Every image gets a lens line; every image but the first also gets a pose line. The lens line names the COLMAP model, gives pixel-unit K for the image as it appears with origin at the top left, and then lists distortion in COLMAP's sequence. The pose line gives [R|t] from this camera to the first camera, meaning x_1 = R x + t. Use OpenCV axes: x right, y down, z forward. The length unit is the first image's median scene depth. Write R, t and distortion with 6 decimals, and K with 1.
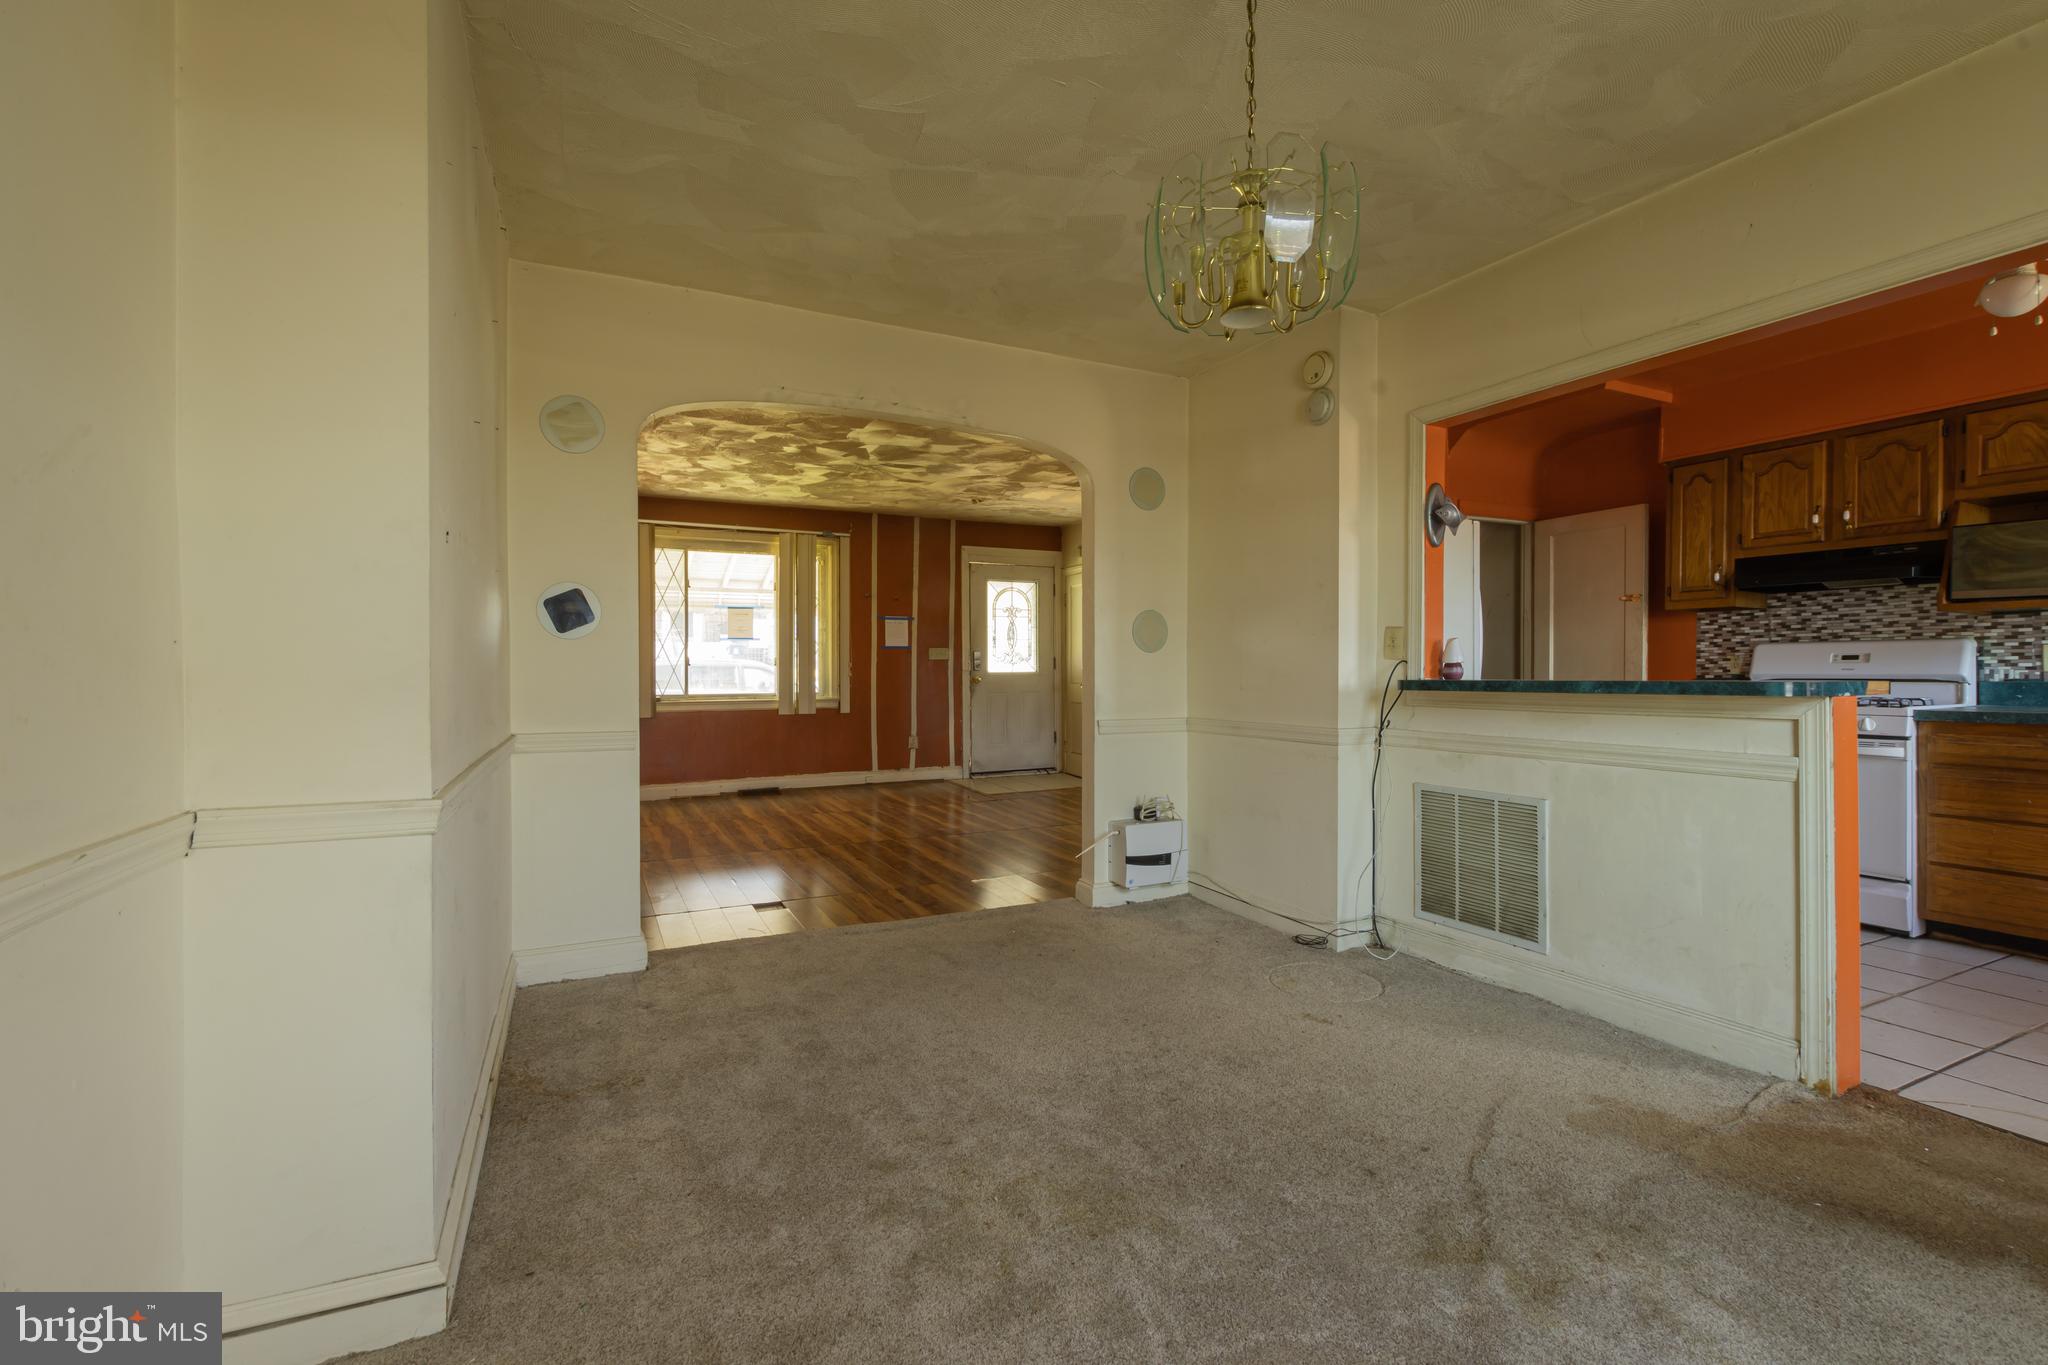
lens RADIAL K [[891.5, 0, 1023.1], [0, 891.5, 676.6], [0, 0, 1]] dist [0.006595, -0.000894]
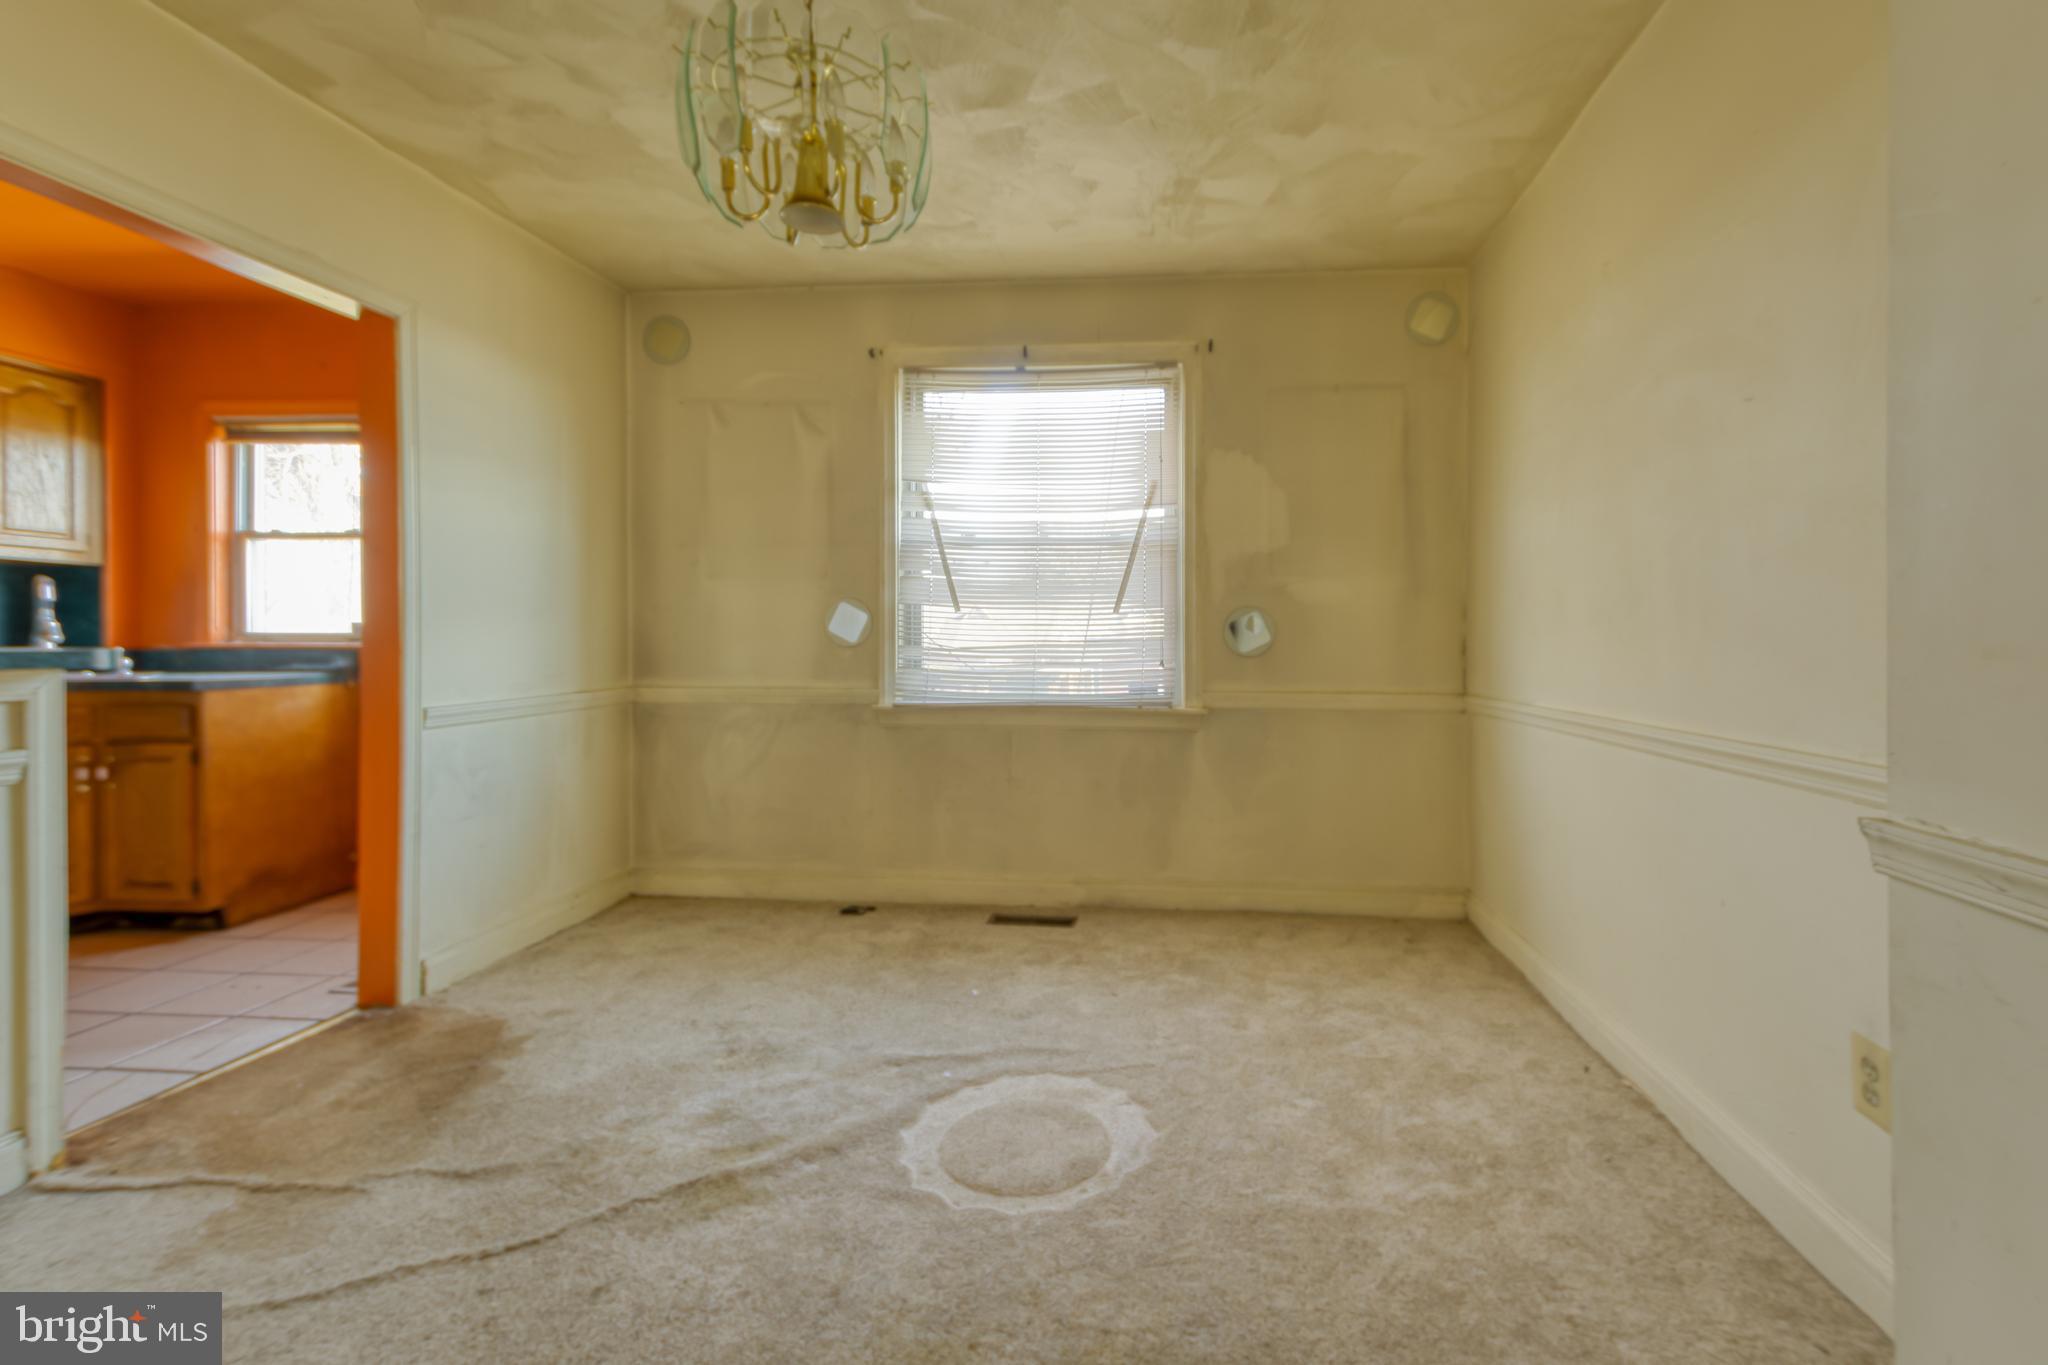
lens RADIAL K [[918.3, 0, 1099.1], [0, 918.3, 640.7], [0, 0, 1]] dist [0.013369, -0.000297]
pose [[-0.846297, 0.003467, 0.532700, -0.190144], [0.007815, 0.999952, 0.005907, -0.000501], [-0.532654, 0.009162, -0.846283, 0.692761]]
